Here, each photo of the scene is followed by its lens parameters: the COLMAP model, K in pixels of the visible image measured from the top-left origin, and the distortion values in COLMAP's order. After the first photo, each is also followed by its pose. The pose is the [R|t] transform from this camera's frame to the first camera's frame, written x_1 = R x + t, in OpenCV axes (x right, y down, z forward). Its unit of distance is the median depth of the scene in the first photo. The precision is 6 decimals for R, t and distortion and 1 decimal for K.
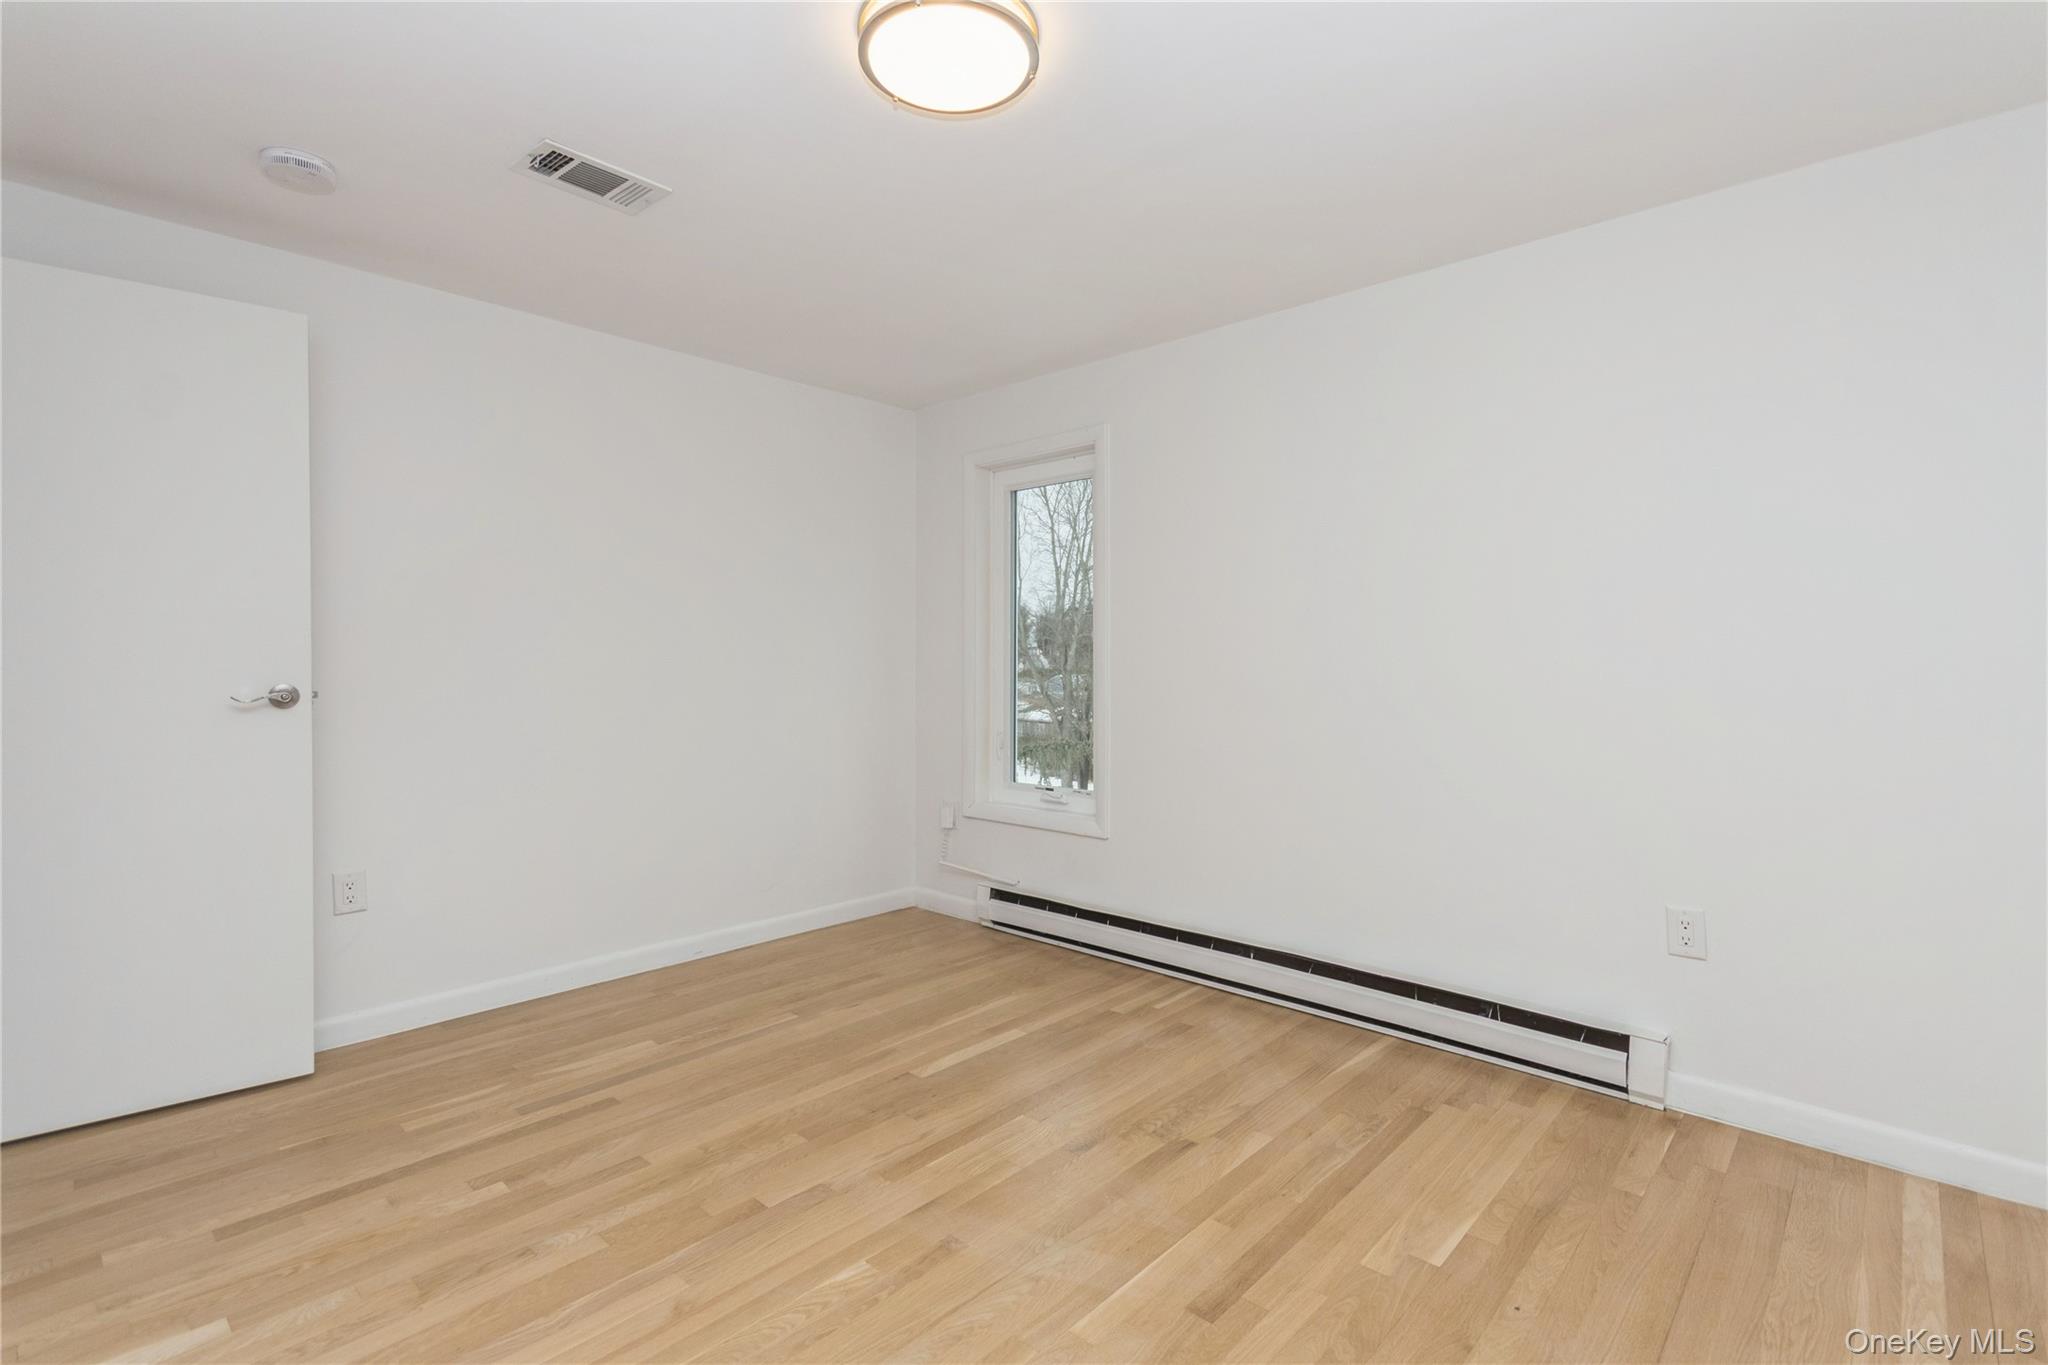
lens RADIAL K [[953.8, 0, 1067.3], [0, 953.8, 672.4], [0, 0, 1]] dist [0.008020, 0.000092]
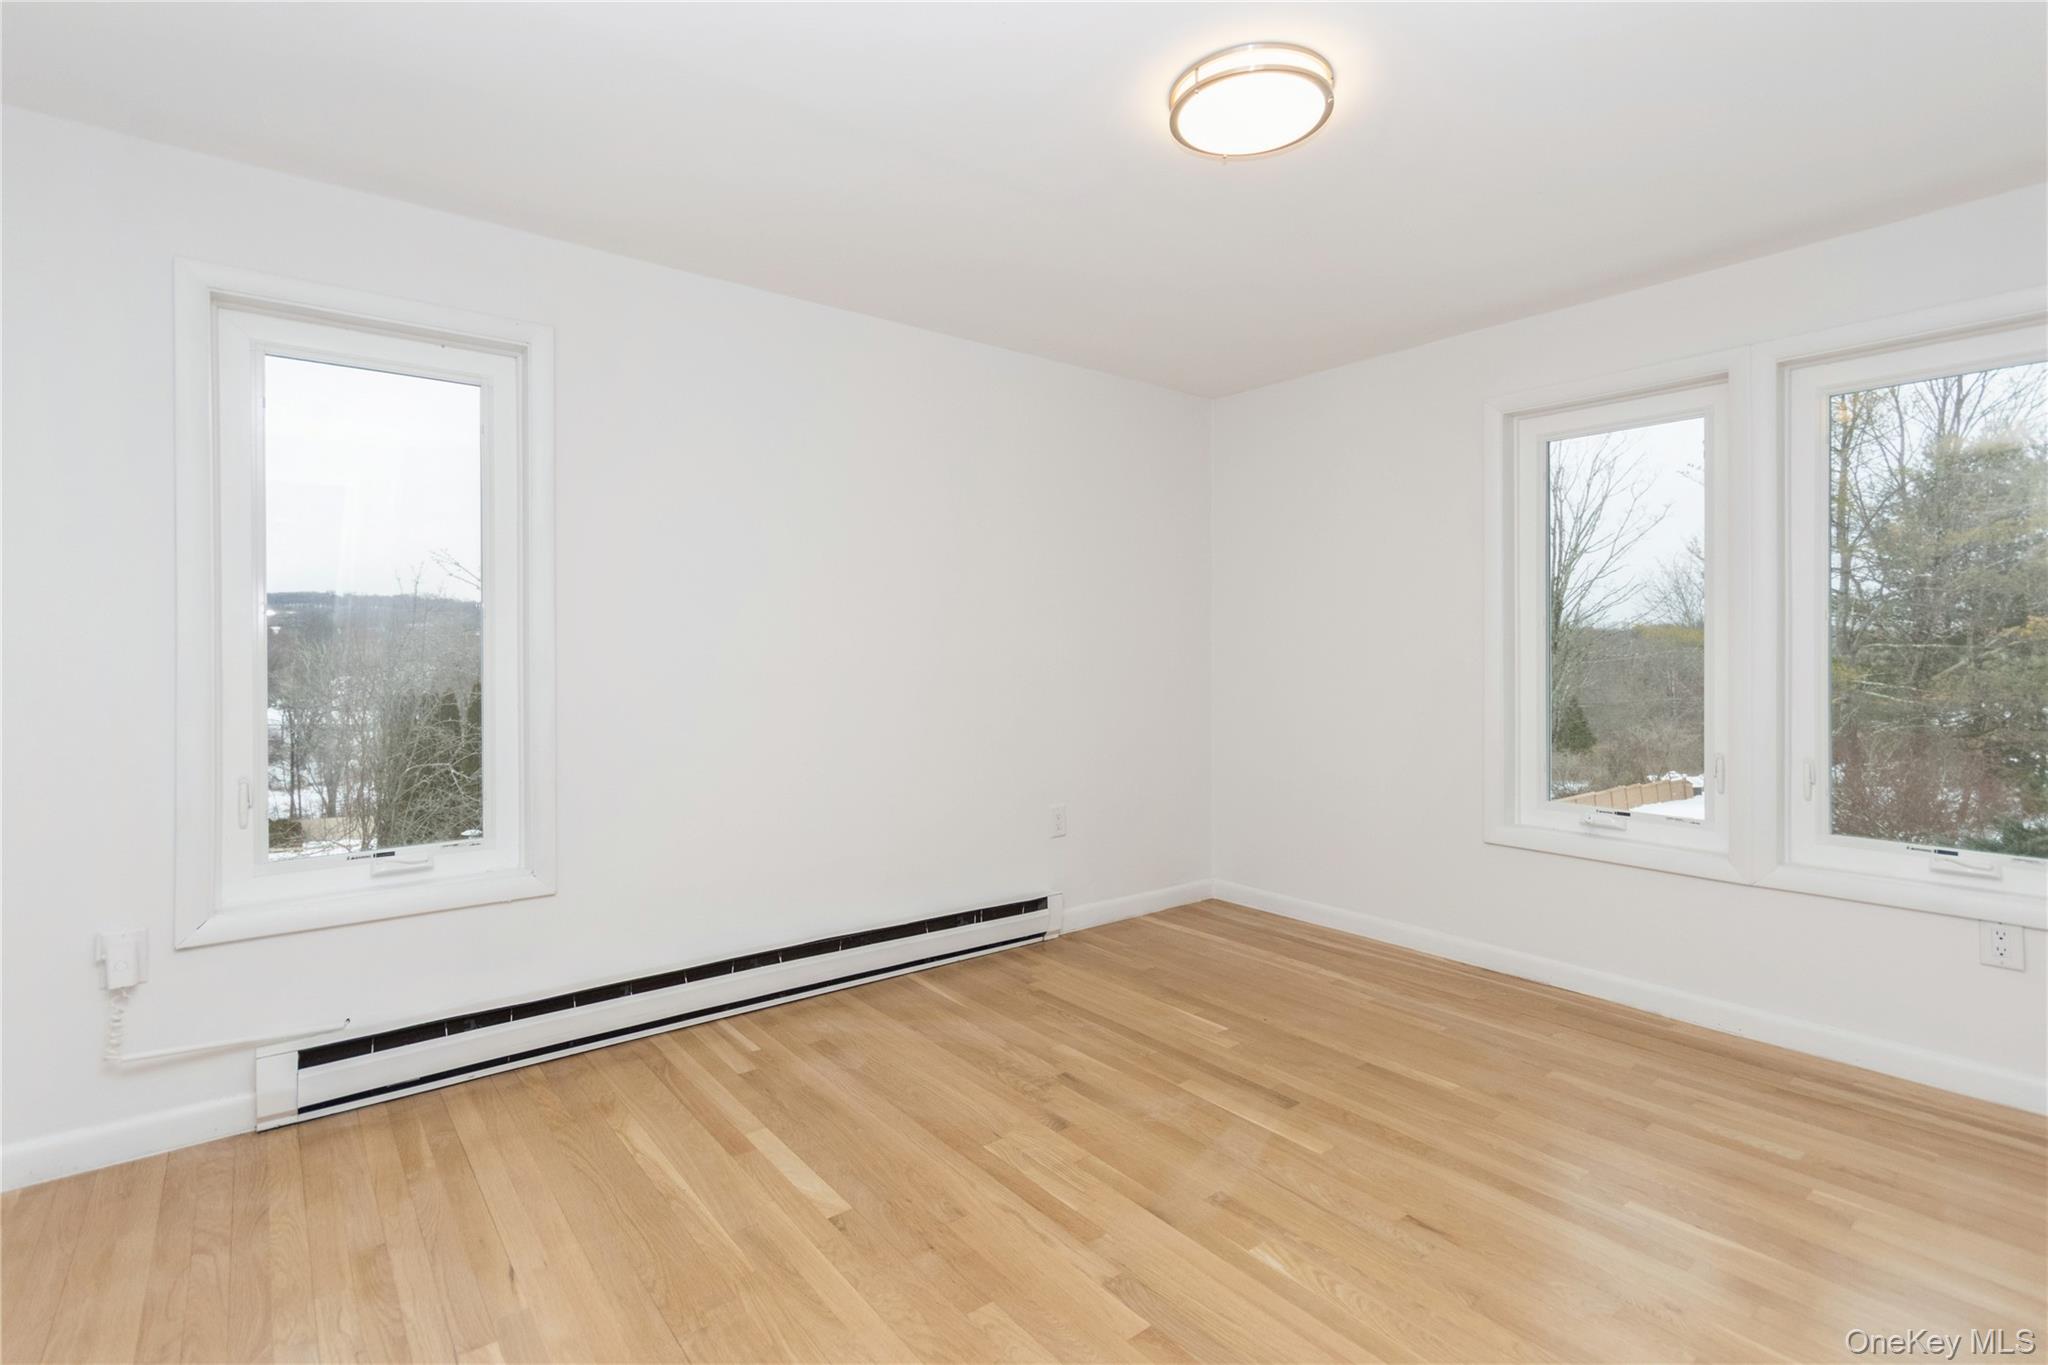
lens RADIAL K [[946.1, 0, 1027.5], [0, 946.1, 660.1], [0, 0, 1]] dist [0.006475, 0.000588]
pose [[0.178365, -0.010971, 0.983903, -0.846918], [0.011246, 0.999895, 0.009111, -0.008425], [-0.983900, 0.009440, 0.178469, 0.725813]]
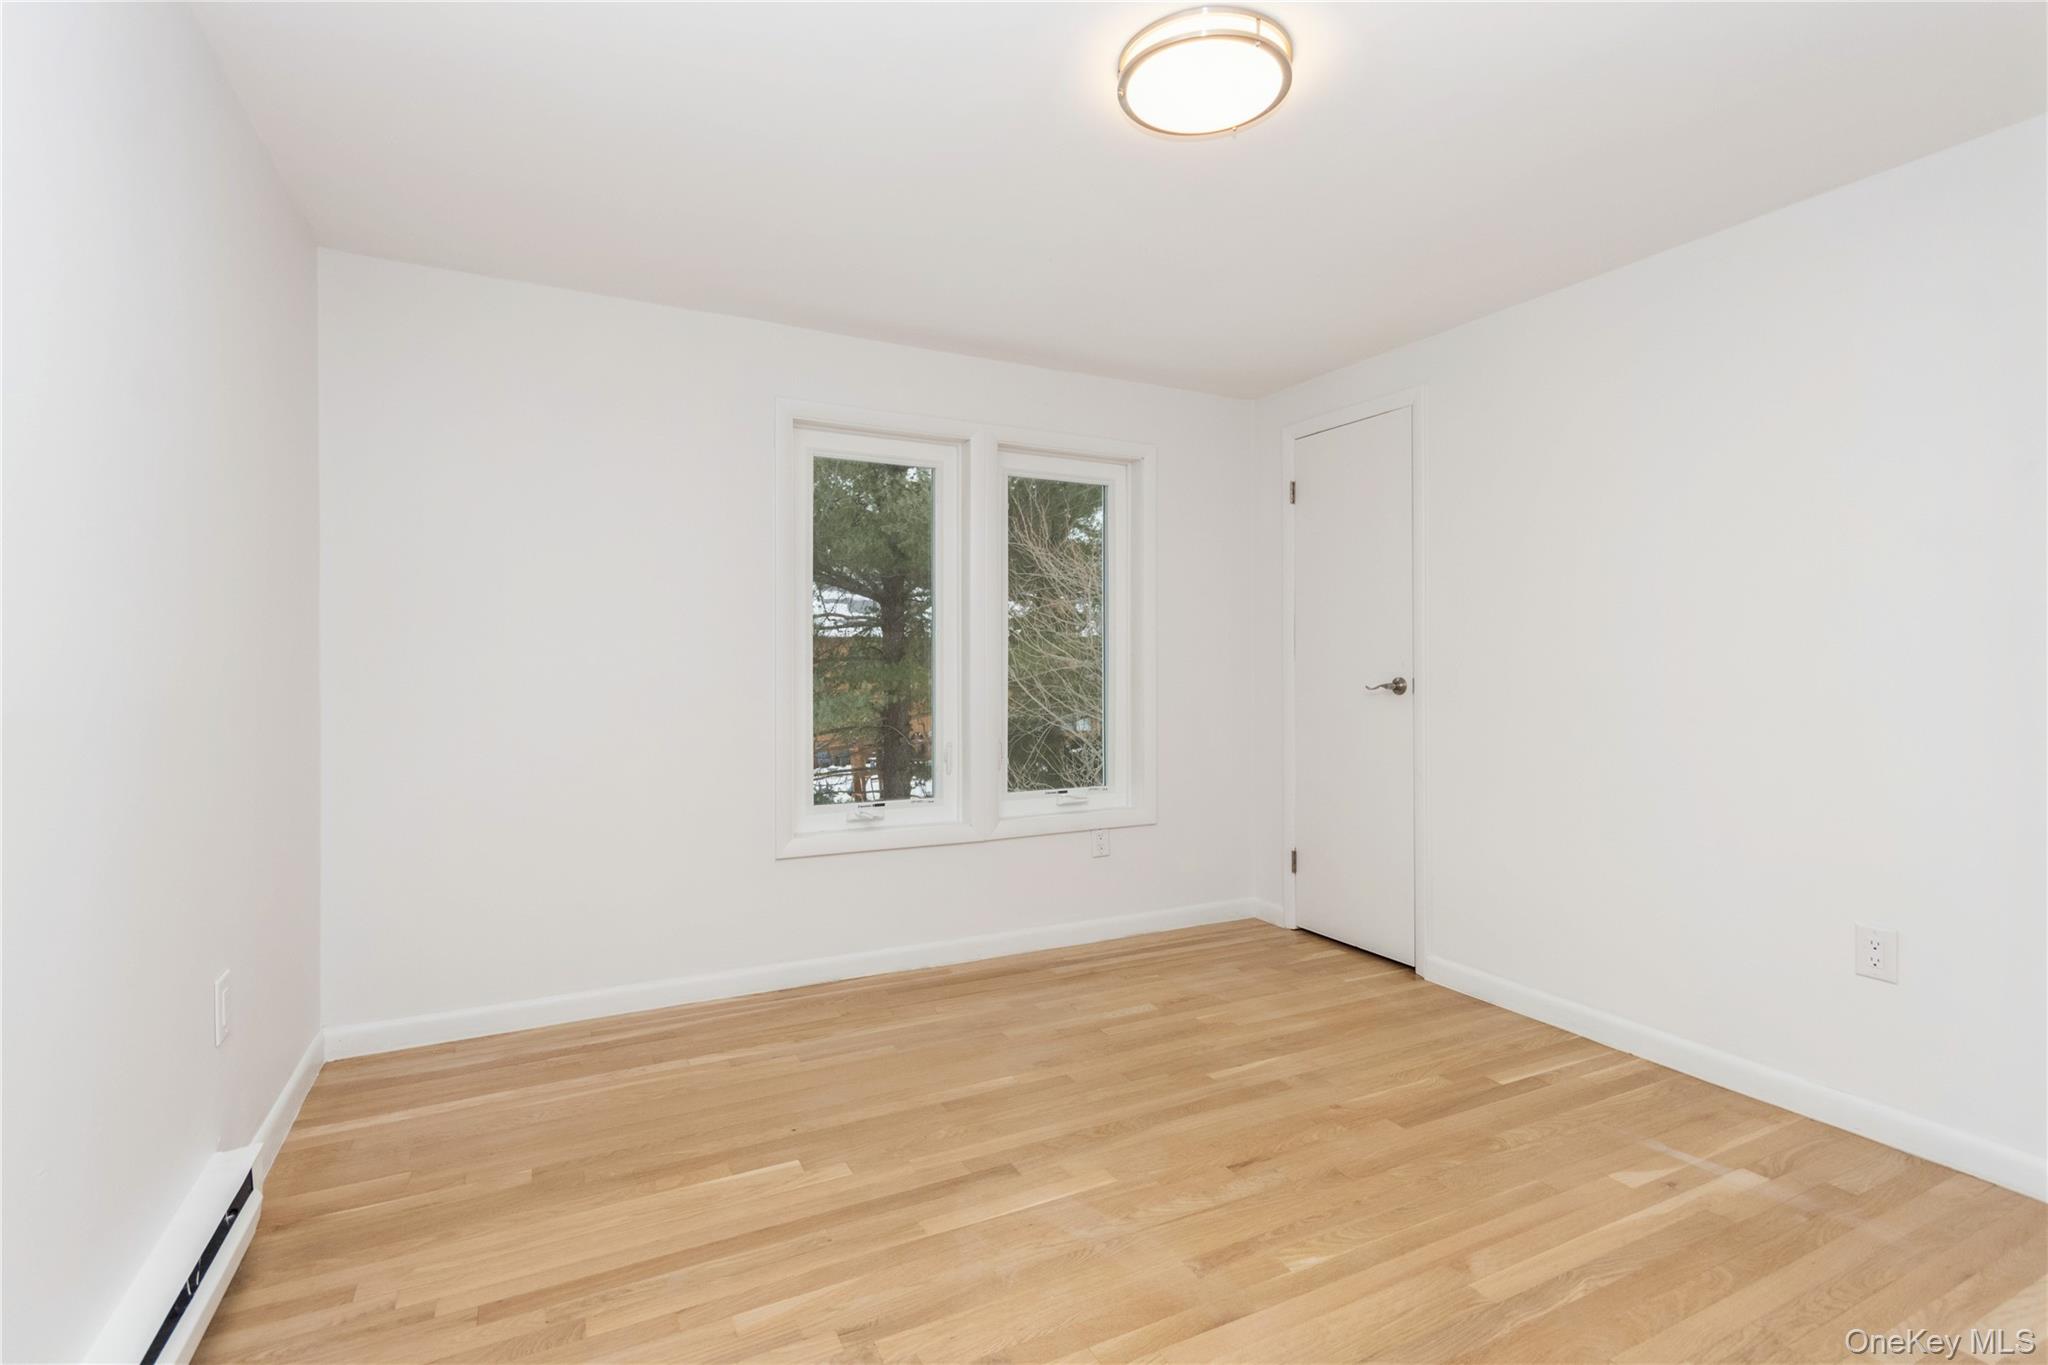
lens RADIAL K [[946.1, 0, 1027.5], [0, 946.1, 660.1], [0, 0, 1]] dist [0.006475, 0.000588]
pose [[-0.927184, -0.001485, 0.374604, -0.224858], [0.000694, 0.999984, 0.005684, -0.009085], [-0.374607, 0.005530, -0.927167, 1.384885]]
